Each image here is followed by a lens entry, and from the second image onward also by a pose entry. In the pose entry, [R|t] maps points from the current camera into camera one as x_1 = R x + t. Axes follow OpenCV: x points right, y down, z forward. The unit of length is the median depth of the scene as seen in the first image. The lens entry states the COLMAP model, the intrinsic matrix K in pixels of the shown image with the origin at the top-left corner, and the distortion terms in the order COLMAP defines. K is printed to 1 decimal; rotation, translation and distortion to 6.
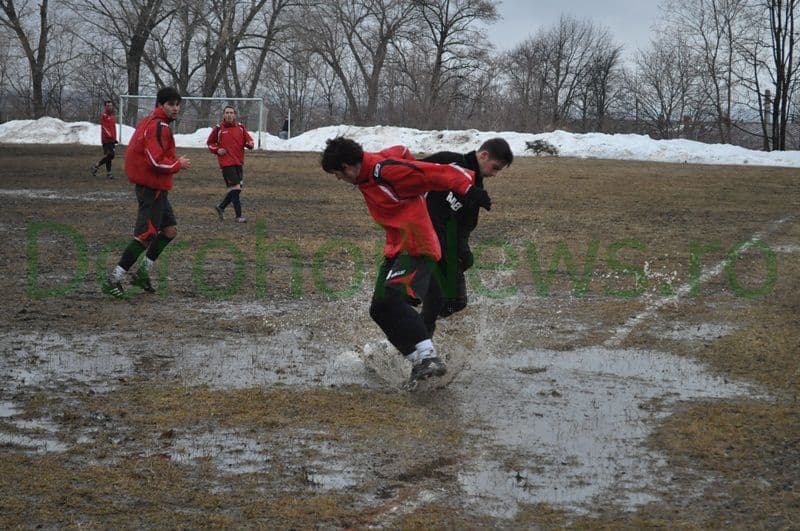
lens RADIAL K [[1867.1, 0, 388.0], [0, 1867.1, 267.5], [0, 0, 1]] dist [-0.018252, 0.000000]
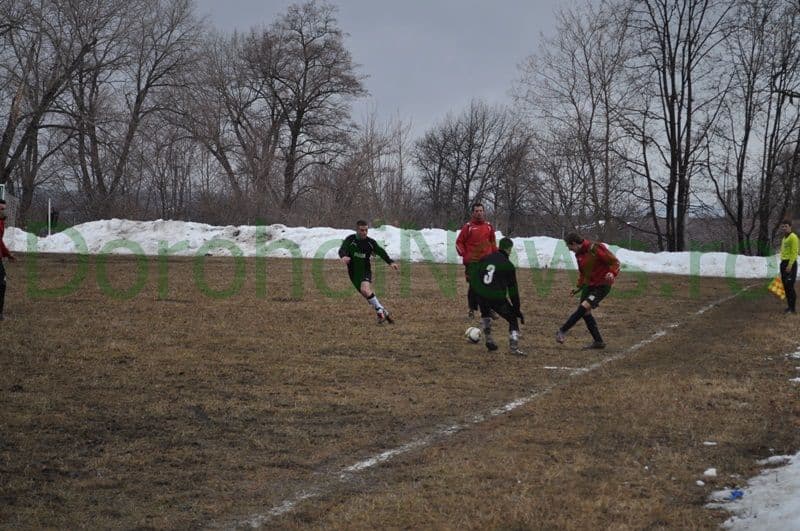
lens RADIAL K [[1815.6, 0, 399.6], [0, 1815.6, 266.0], [0, 0, 1]] dist [-0.058919, 0.000000]
pose [[0.999793, -0.000398, 0.020346, 0.079396], [0.001461, 0.998632, -0.052268, -0.017114], [-0.020297, 0.052287, 0.998426, 0.245705]]
